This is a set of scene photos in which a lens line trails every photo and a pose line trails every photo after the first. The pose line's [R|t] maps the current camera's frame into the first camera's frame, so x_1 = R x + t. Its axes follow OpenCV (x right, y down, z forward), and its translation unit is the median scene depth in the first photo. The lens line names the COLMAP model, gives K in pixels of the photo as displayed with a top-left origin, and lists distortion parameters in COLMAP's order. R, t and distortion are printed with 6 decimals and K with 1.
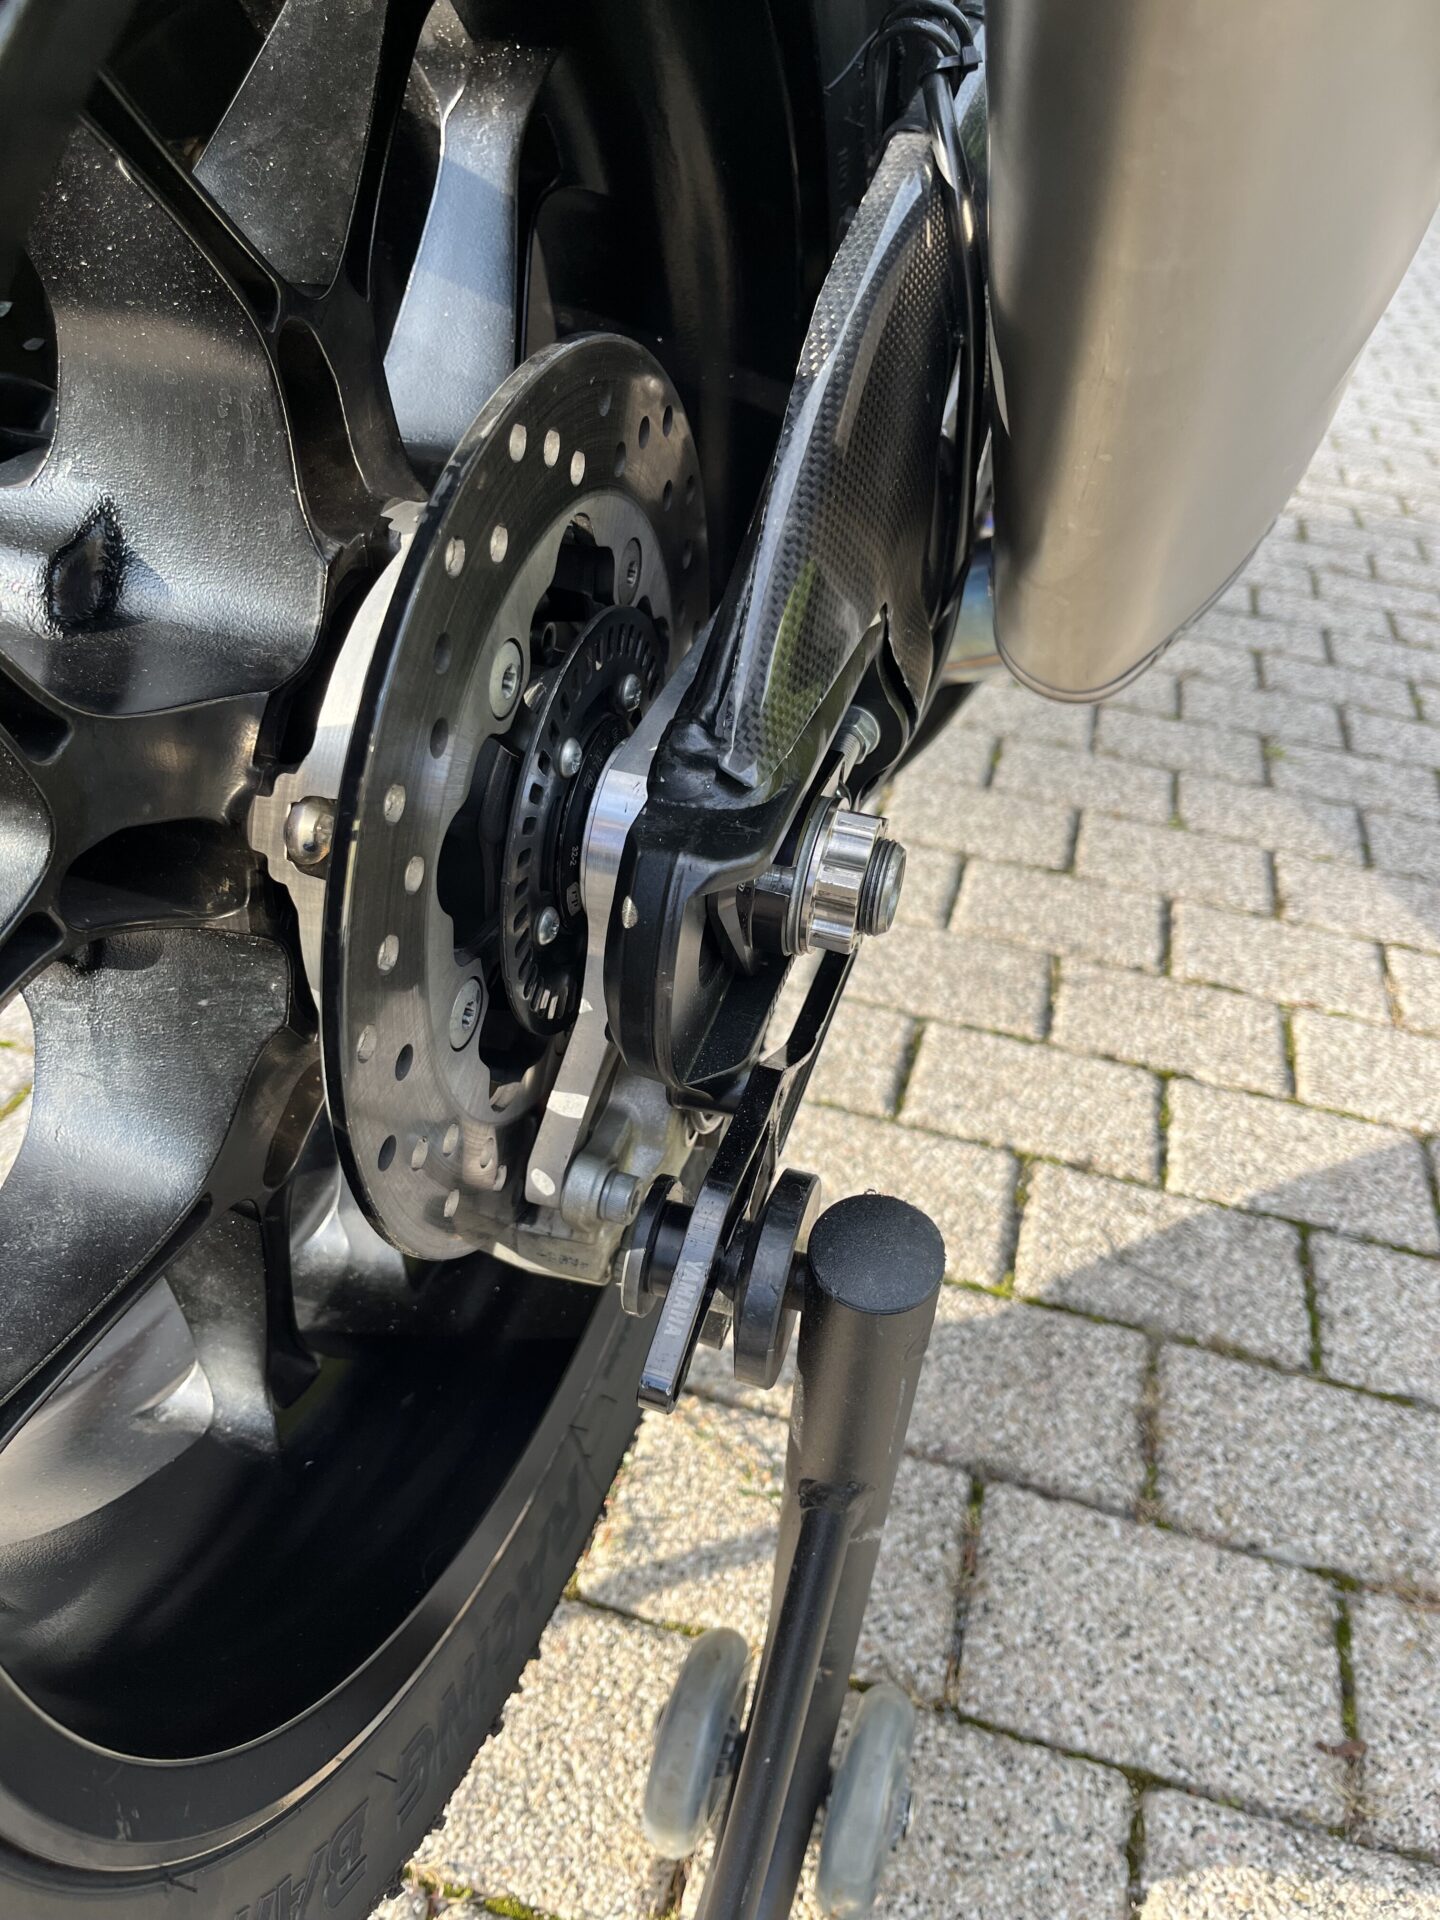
lens RADIAL K [[1481.6, 0, 719.9], [0, 1481.6, 971.4], [0, 0, 1]] dist [0.067197, -0.101219]
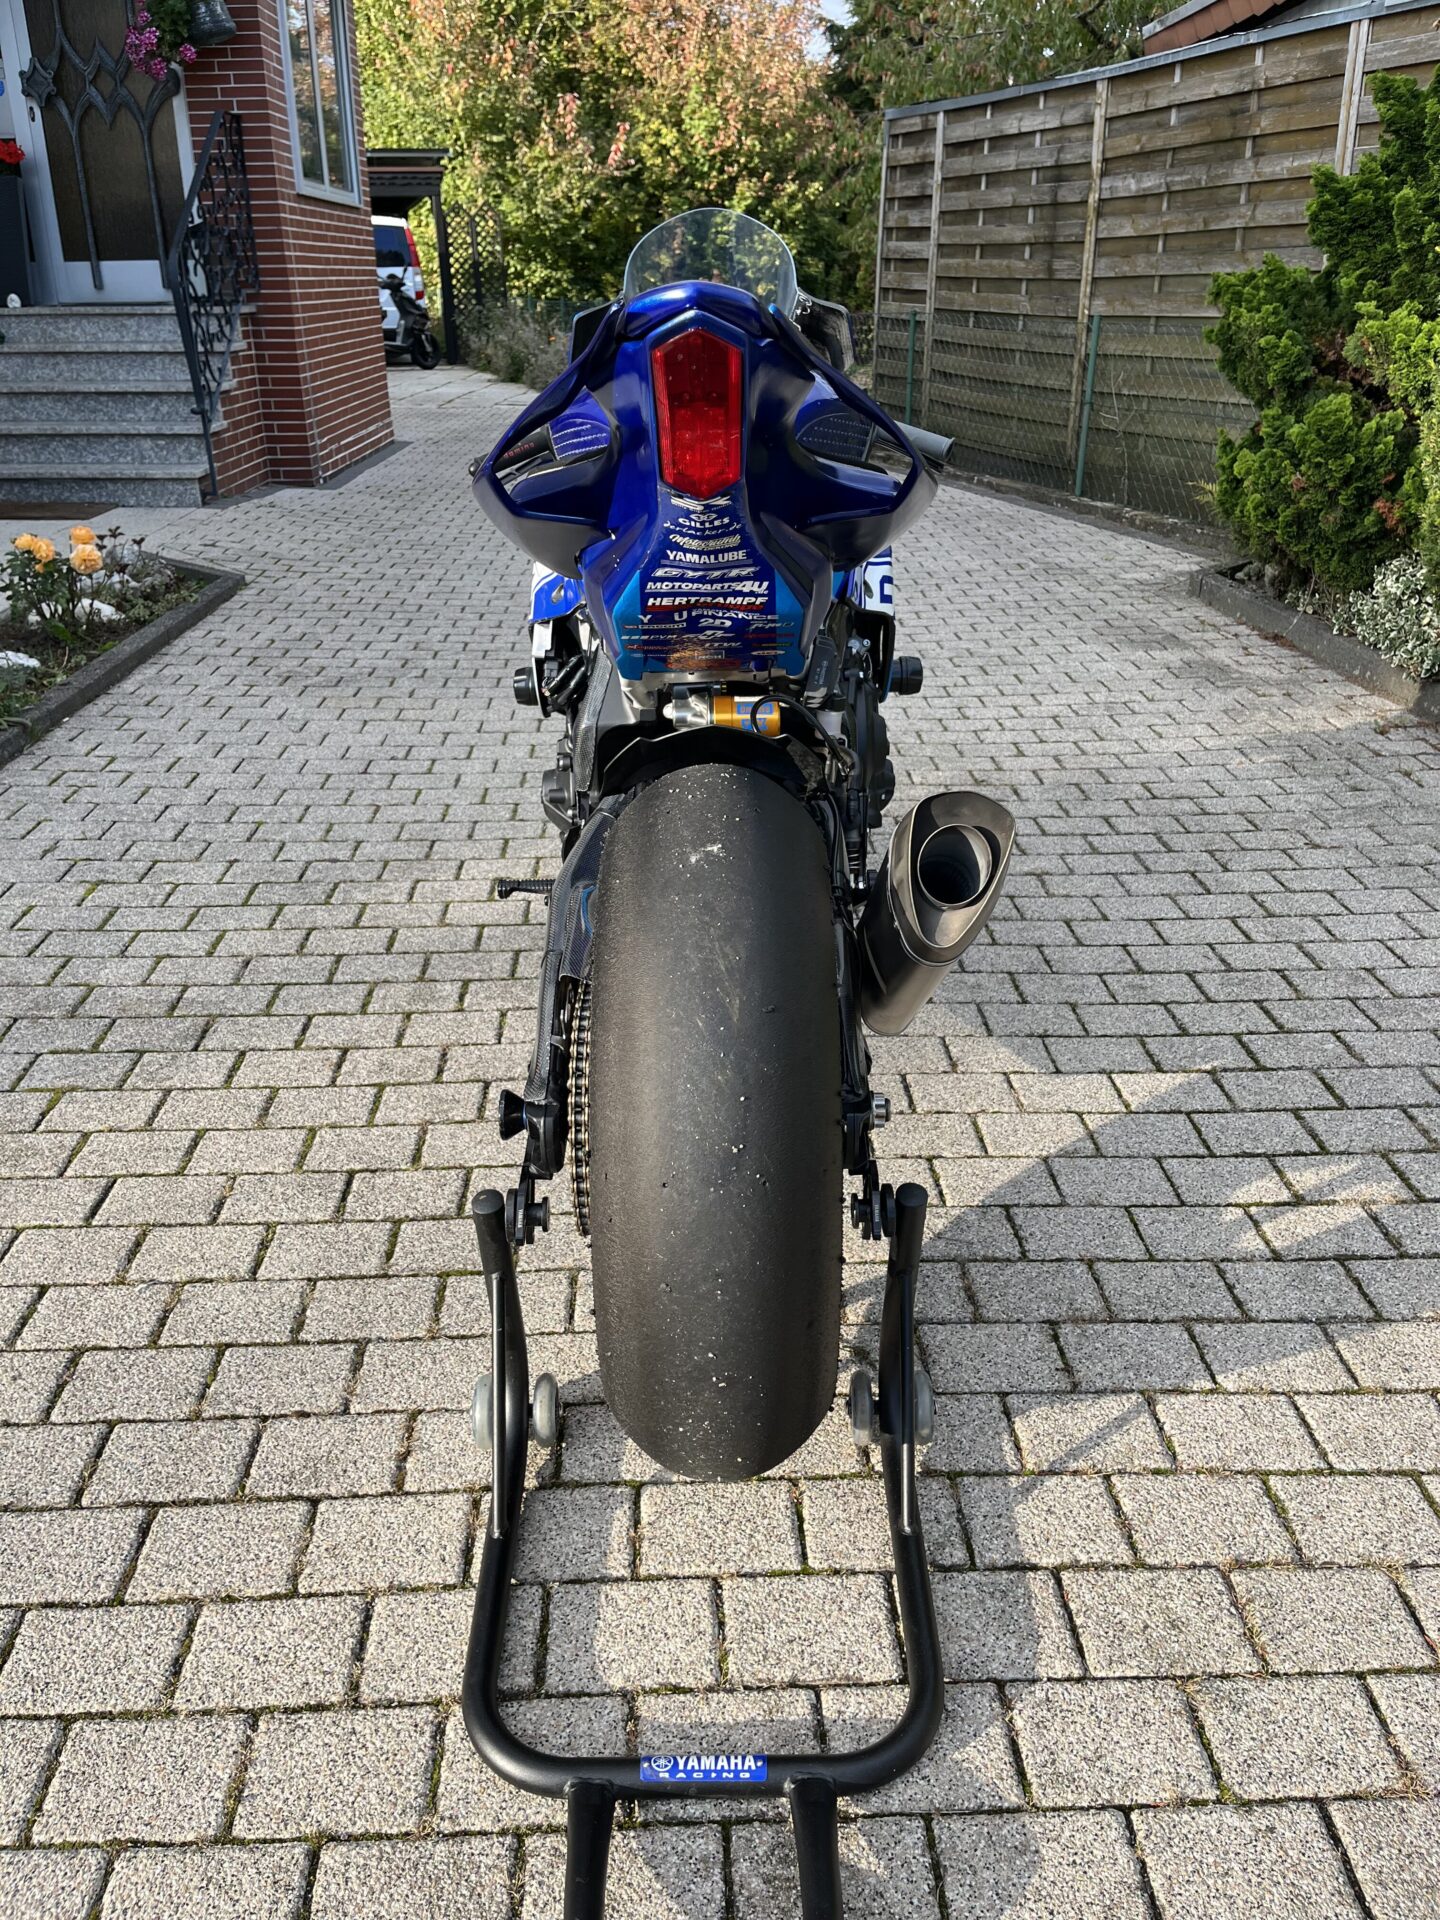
lens RADIAL K [[1481.6, 0, 719.9], [0, 1481.6, 971.4], [0, 0, 1]] dist [0.067197, -0.101219]
pose [[0.950224, -0.206070, 0.233687, -0.537156], [0.235250, 0.966304, -0.104472, -0.047862], [-0.204284, 0.154247, 0.966683, -1.297767]]
